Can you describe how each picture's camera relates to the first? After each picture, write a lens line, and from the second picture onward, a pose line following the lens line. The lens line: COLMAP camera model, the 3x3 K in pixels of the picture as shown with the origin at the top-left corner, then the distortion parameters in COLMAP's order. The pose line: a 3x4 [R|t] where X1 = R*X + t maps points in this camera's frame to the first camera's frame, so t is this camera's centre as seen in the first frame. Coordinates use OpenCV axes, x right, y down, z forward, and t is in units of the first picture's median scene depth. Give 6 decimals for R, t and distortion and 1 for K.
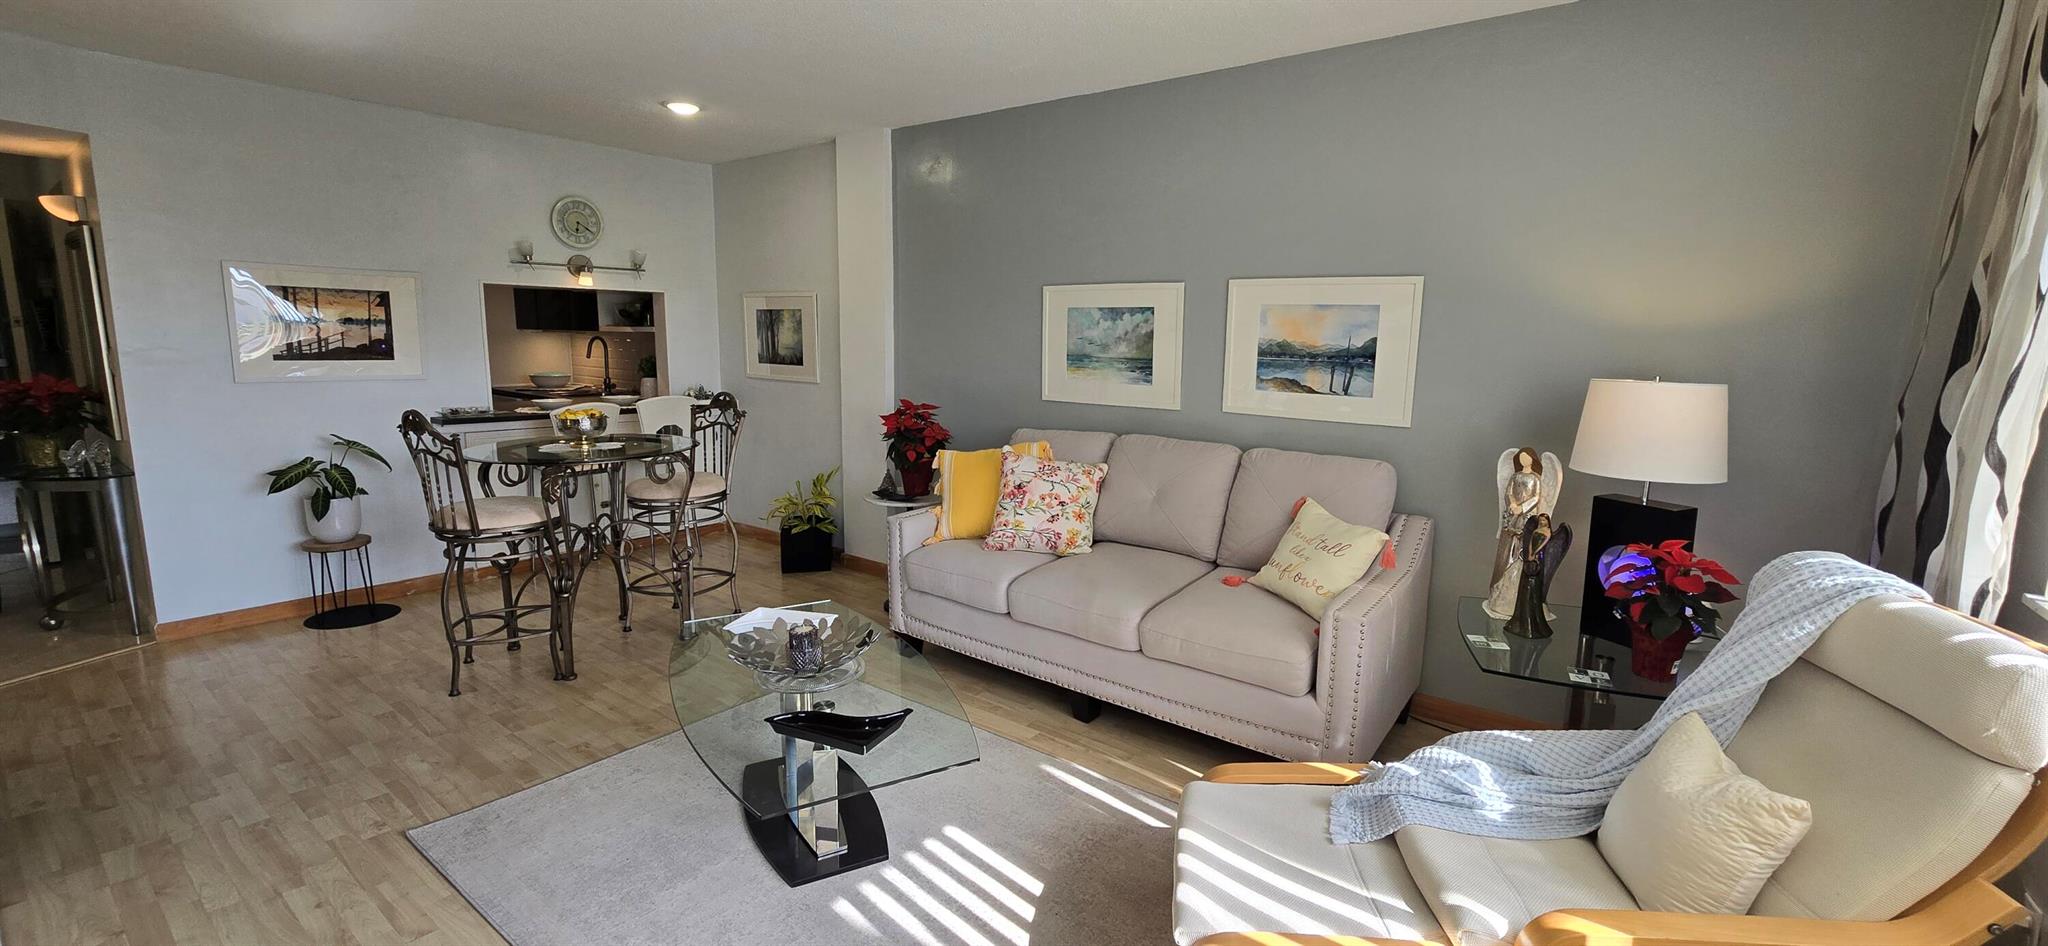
lens RADIAL K [[834.4, 0, 1039.9], [0, 834.4, 463.4], [0, 0, 1]] dist [-0.002888, 0.000008]
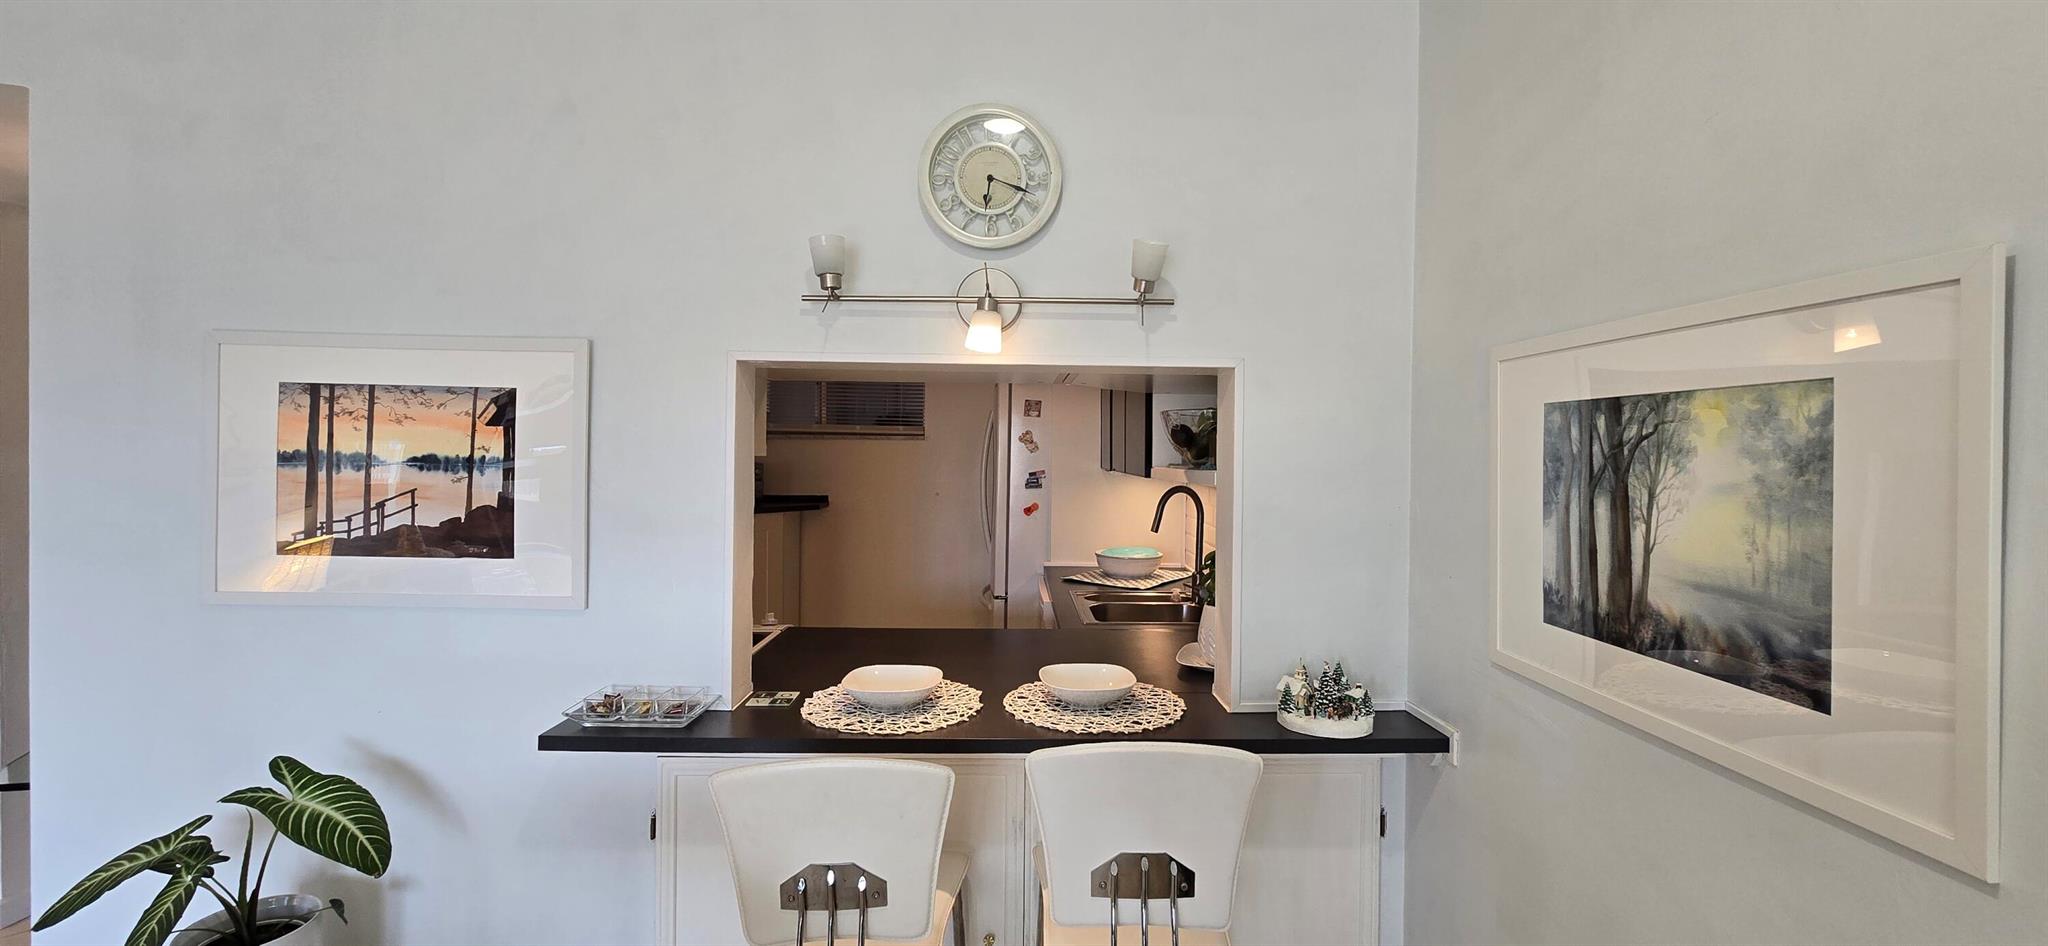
lens RADIAL K [[887.0, 0, 1024.0], [0, 887.0, 473.0], [0, 0, 1]] dist [-0.000014, -0.000119]
pose [[0.640337, 0.001103, -0.768093, -0.304978], [-0.121607, 0.987532, -0.099963, -0.154210], [0.758406, 0.157416, 0.632488, 0.925269]]
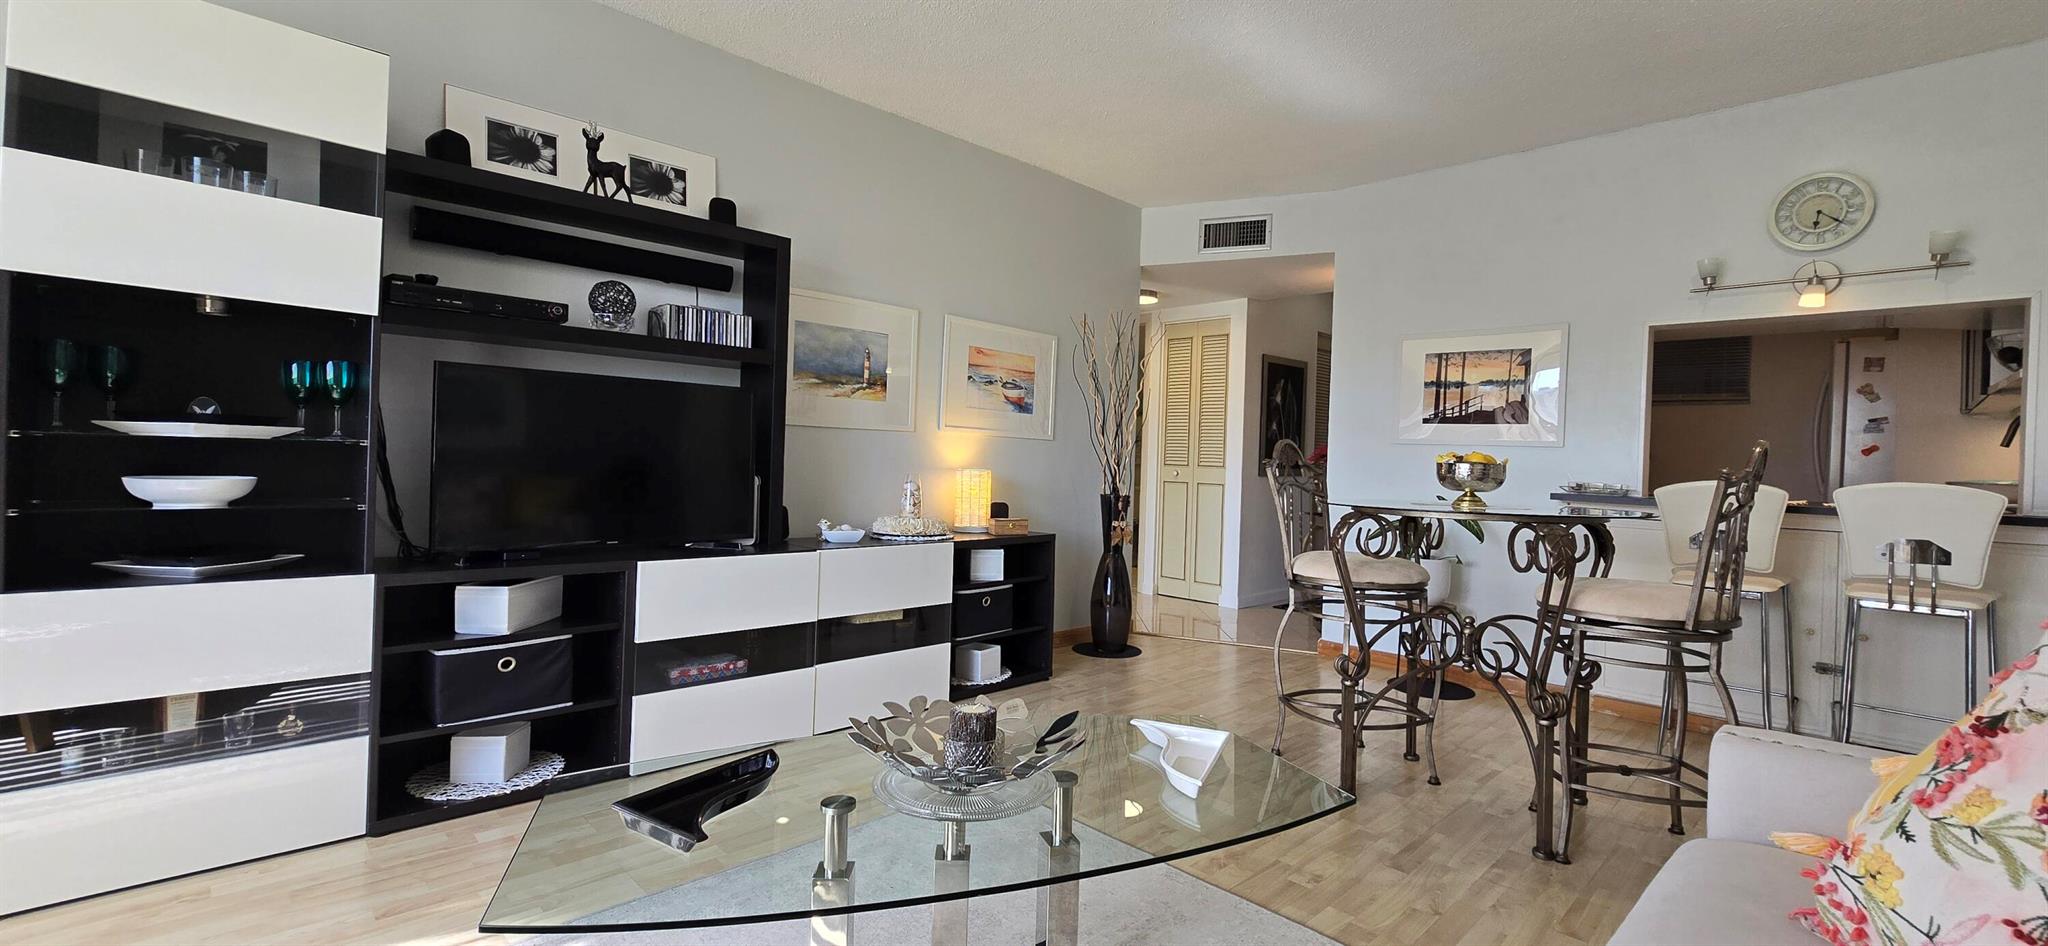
lens RADIAL K [[834.4, 0, 1039.9], [0, 834.4, 463.4], [0, 0, 1]] dist [-0.002888, 0.000008]
pose [[-0.106780, -0.017526, -0.994128, 0.162775], [-0.188097, 0.982146, 0.002889, 0.012068], [0.976329, 0.187301, -0.108170, 0.605826]]
